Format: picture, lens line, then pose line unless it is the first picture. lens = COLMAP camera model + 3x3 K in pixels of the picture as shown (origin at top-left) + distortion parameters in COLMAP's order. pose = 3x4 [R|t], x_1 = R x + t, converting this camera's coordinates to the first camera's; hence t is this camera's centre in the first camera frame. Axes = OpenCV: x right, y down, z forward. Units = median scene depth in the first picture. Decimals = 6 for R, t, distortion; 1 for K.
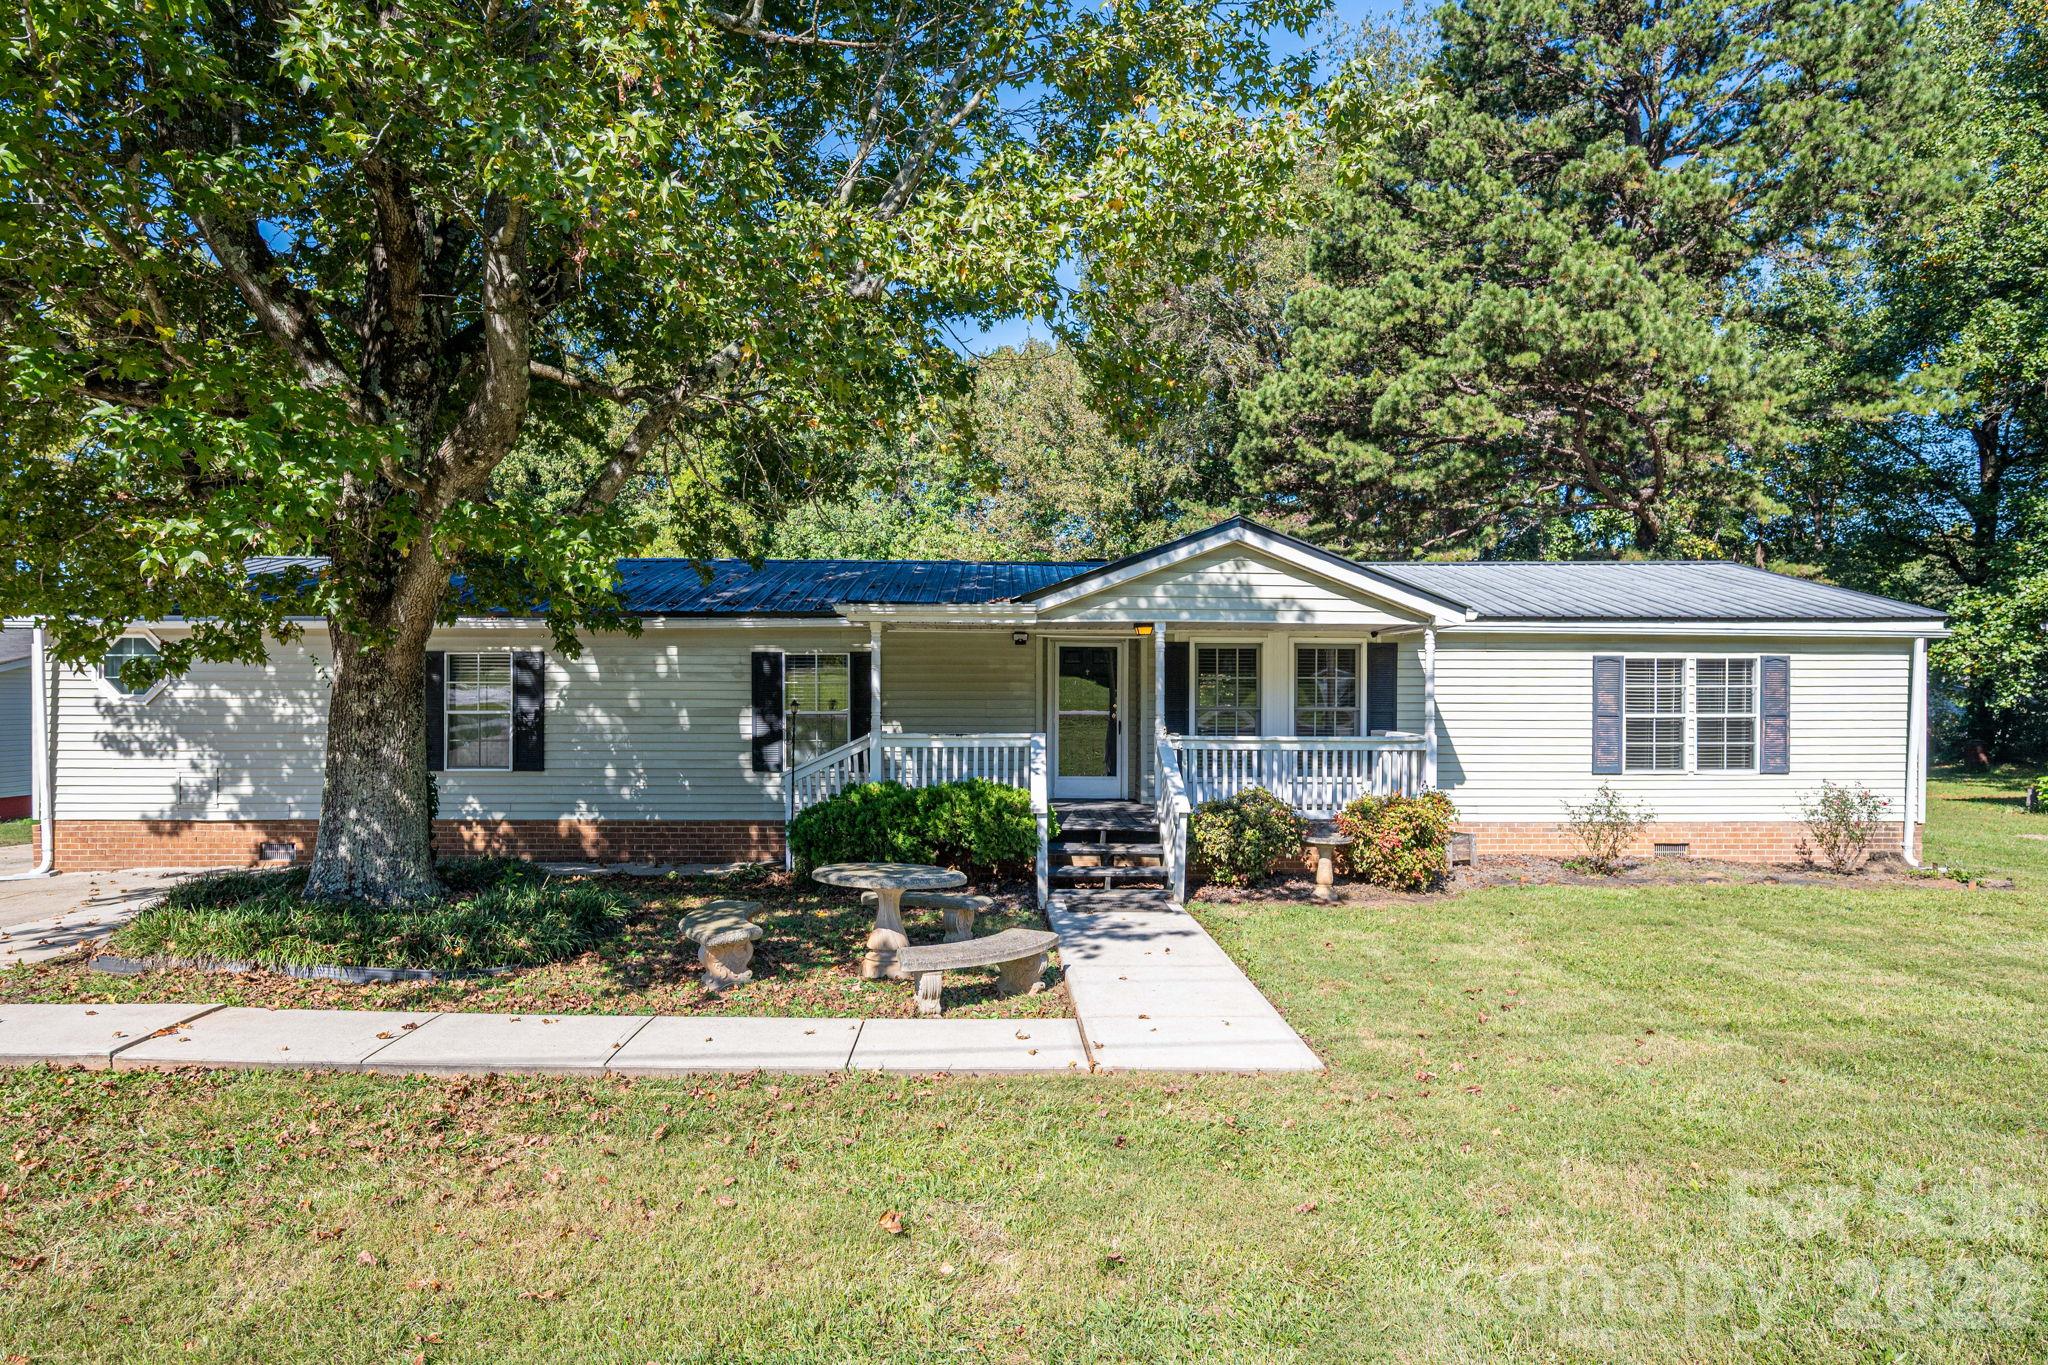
lens RADIAL K [[986.7, 0, 1145.0], [0, 986.7, 657.4], [0, 0, 1]] dist [-0.008556, 0.003282]
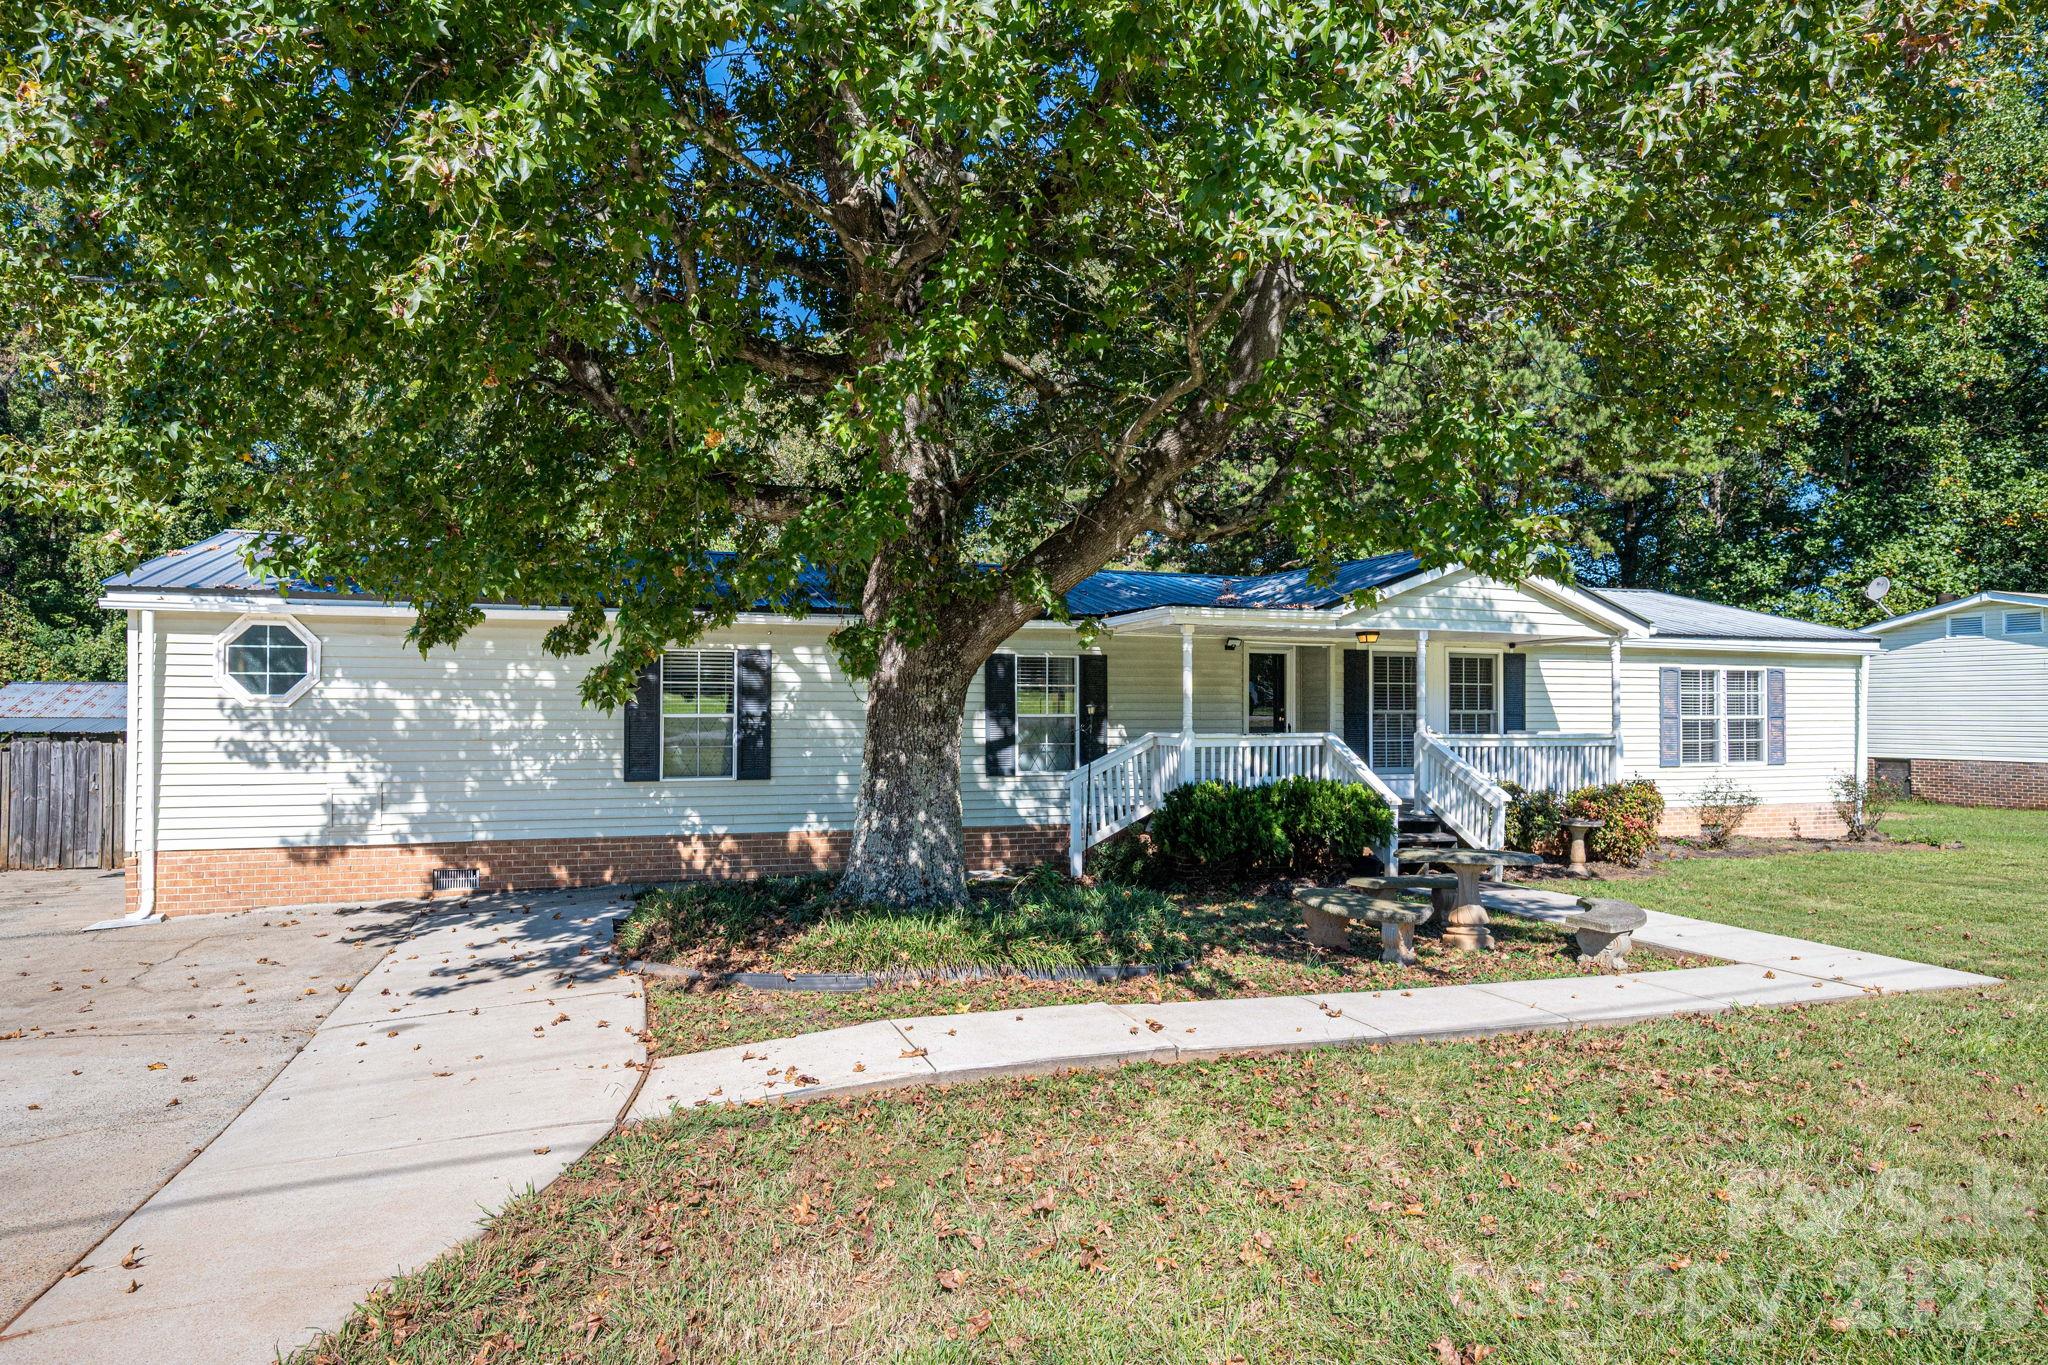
lens RADIAL K [[986.7, 0, 1103.2], [0, 986.7, 640.3], [0, 0, 1]] dist [-0.008556, 0.003282]
pose [[0.967322, 0.017238, 0.252965, -0.559464], [-0.009080, 0.999401, -0.033384, 0.013472], [-0.253389, 0.029996, 0.966899, 0.024531]]
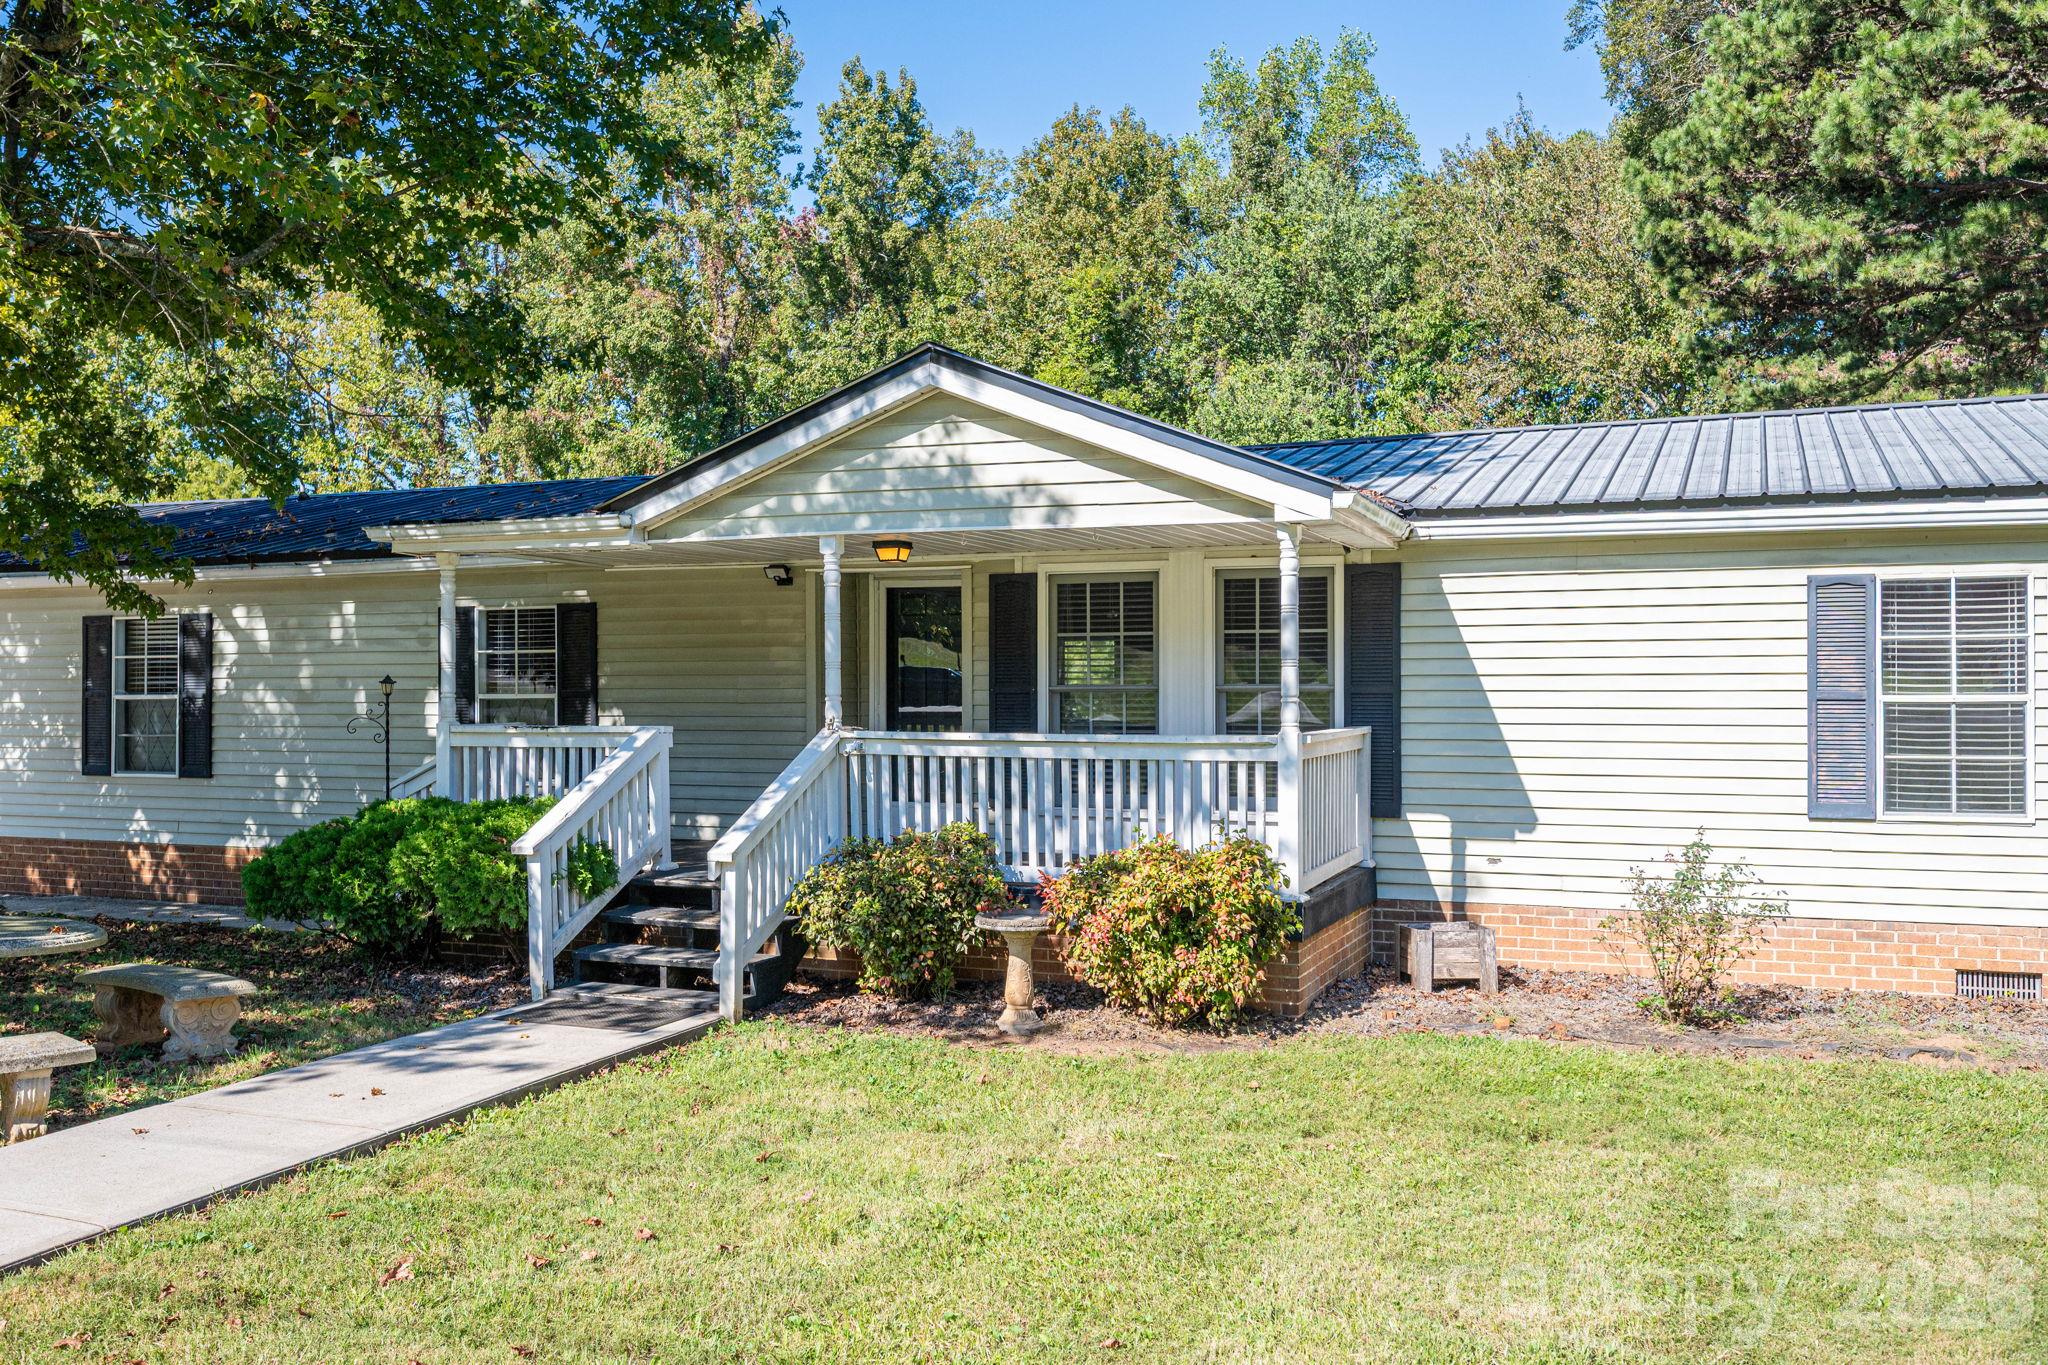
lens RADIAL K [[1542.0, 0, 1280.0], [0, 1542.0, 625.6], [0, 0, 1]] dist [0.000658, -0.005911]
pose [[0.936813, -0.019177, -0.349304, 0.536563], [0.018600, 0.999814, -0.005004, 0.024529], [0.349335, -0.001809, 0.936996, 0.218650]]
